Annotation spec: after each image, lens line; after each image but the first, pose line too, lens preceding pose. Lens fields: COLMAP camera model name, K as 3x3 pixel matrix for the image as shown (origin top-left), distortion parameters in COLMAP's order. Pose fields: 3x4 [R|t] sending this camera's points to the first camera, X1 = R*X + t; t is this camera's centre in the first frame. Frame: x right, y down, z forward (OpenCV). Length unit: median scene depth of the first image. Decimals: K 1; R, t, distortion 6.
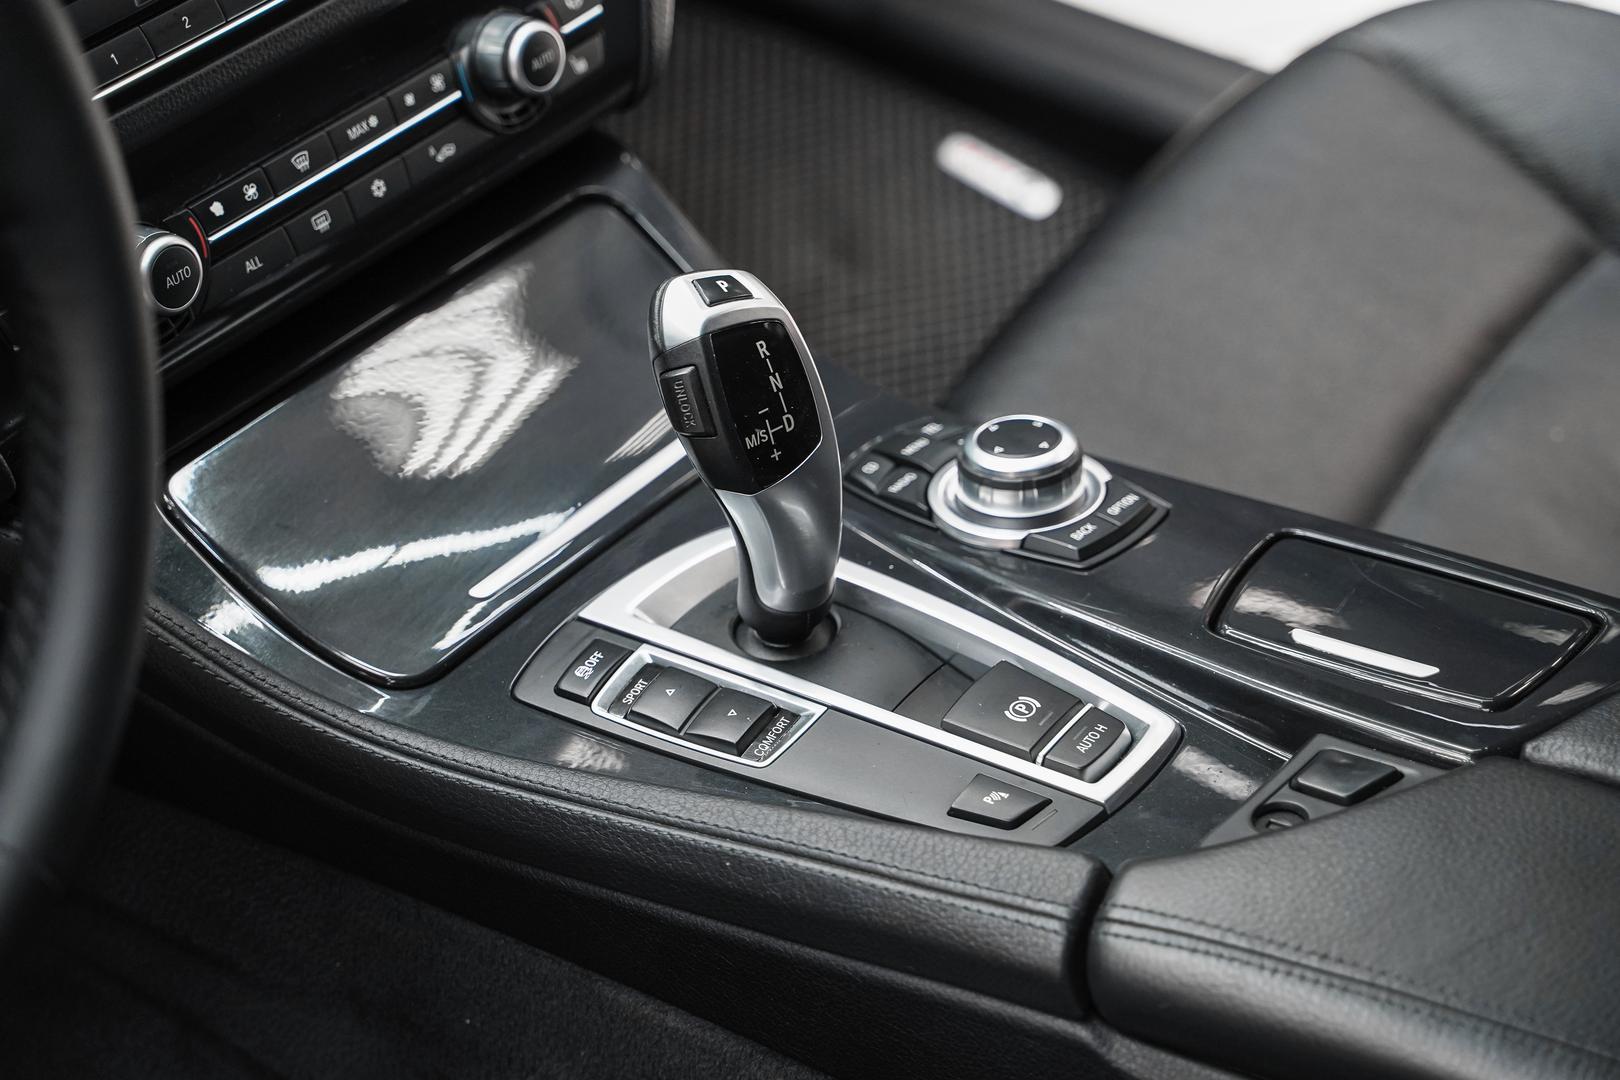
lens RADIAL K [[3494.0, 0, 810.0], [0, 3494.0, 540.0], [0, 0, 1]] dist [-0.027957, -0.055700]
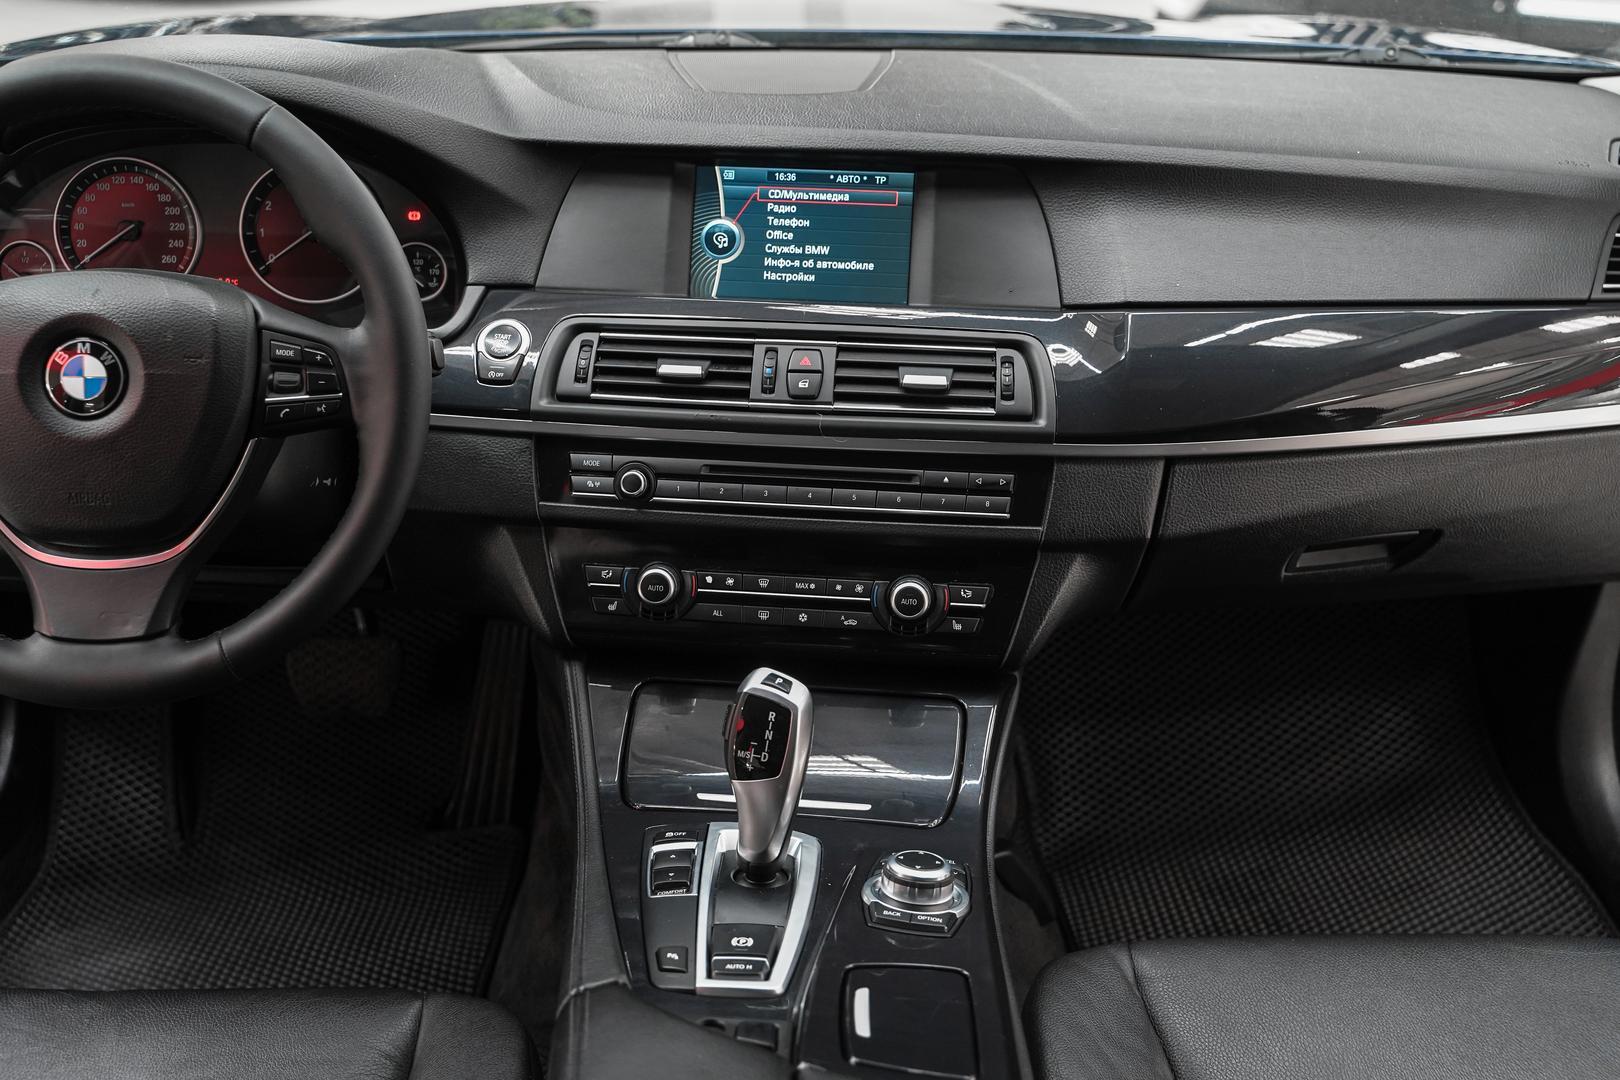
lens RADIAL K [[1811.1, 0, 799.0], [0, 1811.1, 539.8], [0, 0, 1]] dist [0.005631, -0.027114]
pose [[0.523899, 0.300245, -0.797109, 0.728007], [-0.527385, 0.849205, -0.026756, -0.113408], [0.668875, 0.434401, 0.603242, 0.351316]]
